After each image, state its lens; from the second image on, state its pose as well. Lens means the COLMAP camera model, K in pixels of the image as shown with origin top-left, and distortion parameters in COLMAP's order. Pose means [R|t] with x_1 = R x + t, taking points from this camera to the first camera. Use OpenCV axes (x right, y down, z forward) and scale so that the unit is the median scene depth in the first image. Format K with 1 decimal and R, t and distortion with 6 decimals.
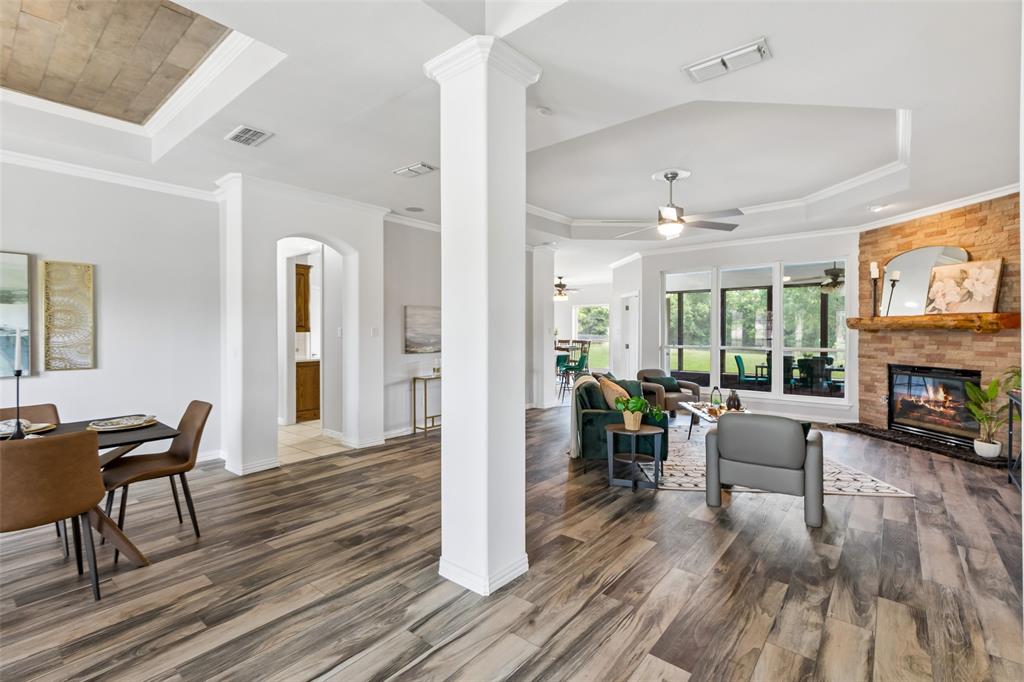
lens RADIAL K [[471.8, 0, 510.2], [0, 471.8, 334.9], [0, 0, 1]] dist [0.011226, 0.000445]
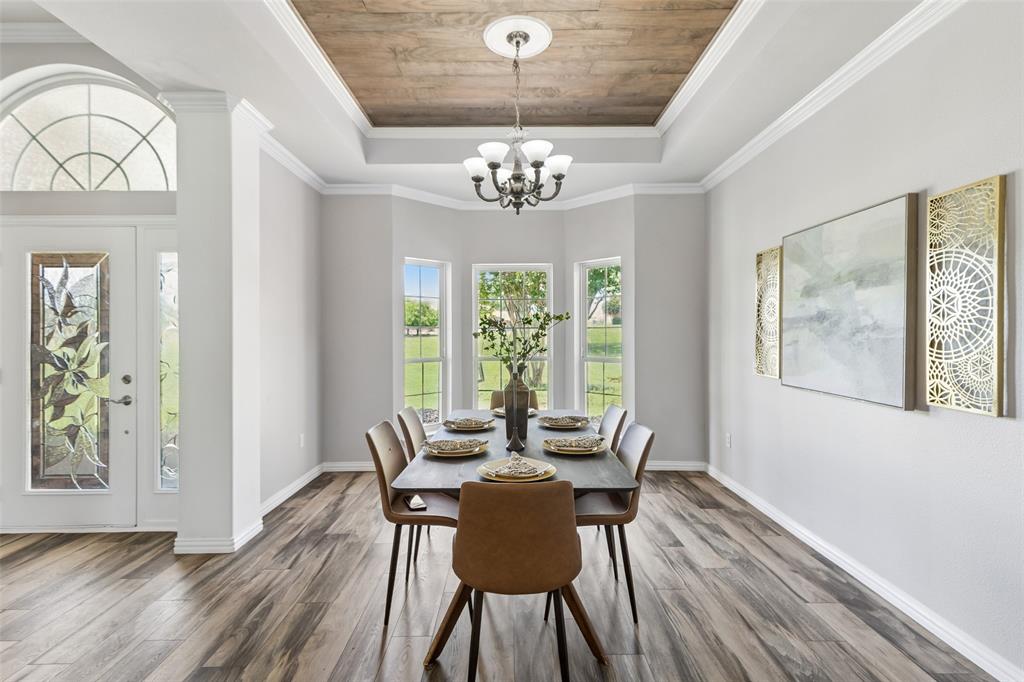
lens RADIAL K [[471.8, 0, 511.8], [0, 471.8, 338.2], [0, 0, 1]] dist [0.011226, 0.000445]
pose [[-0.768098, 0.004307, -0.640318, -0.207729], [-0.004696, 0.999913, 0.012360, -0.002637], [0.640315, 0.012500, -0.768011, 0.818720]]
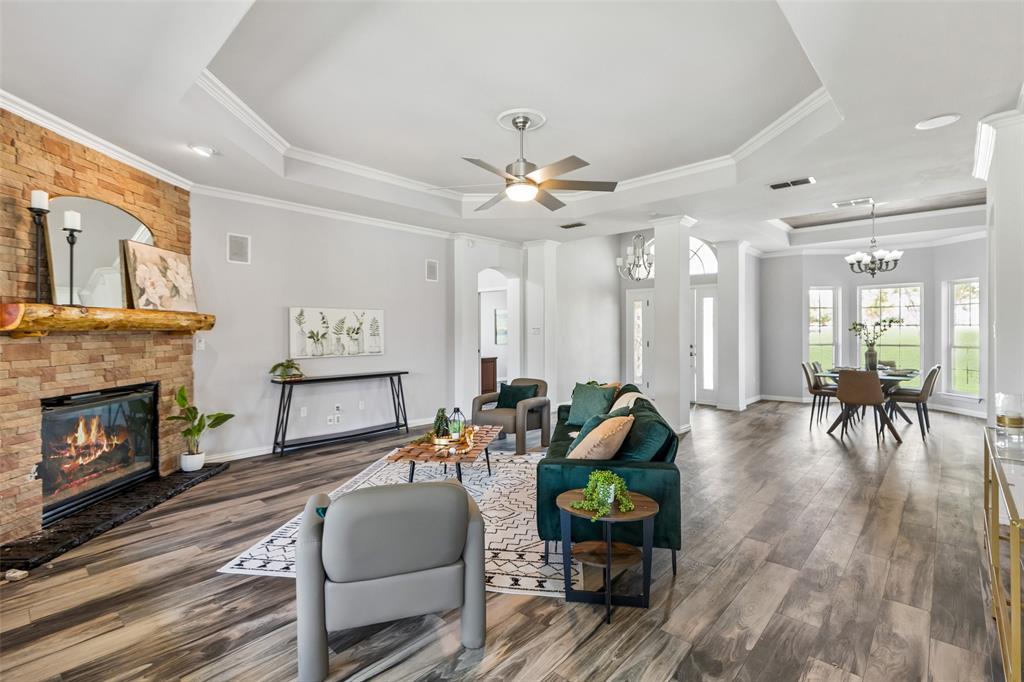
lens RADIAL K [[471.8, 0, 513.6], [0, 471.8, 333.9], [0, 0, 1]] dist [0.011226, 0.000445]
pose [[-0.998611, 0.004976, 0.052452, 0.301748], [0.005865, 0.999842, 0.016805, -0.015591], [-0.052360, 0.017090, -0.998482, 1.674198]]
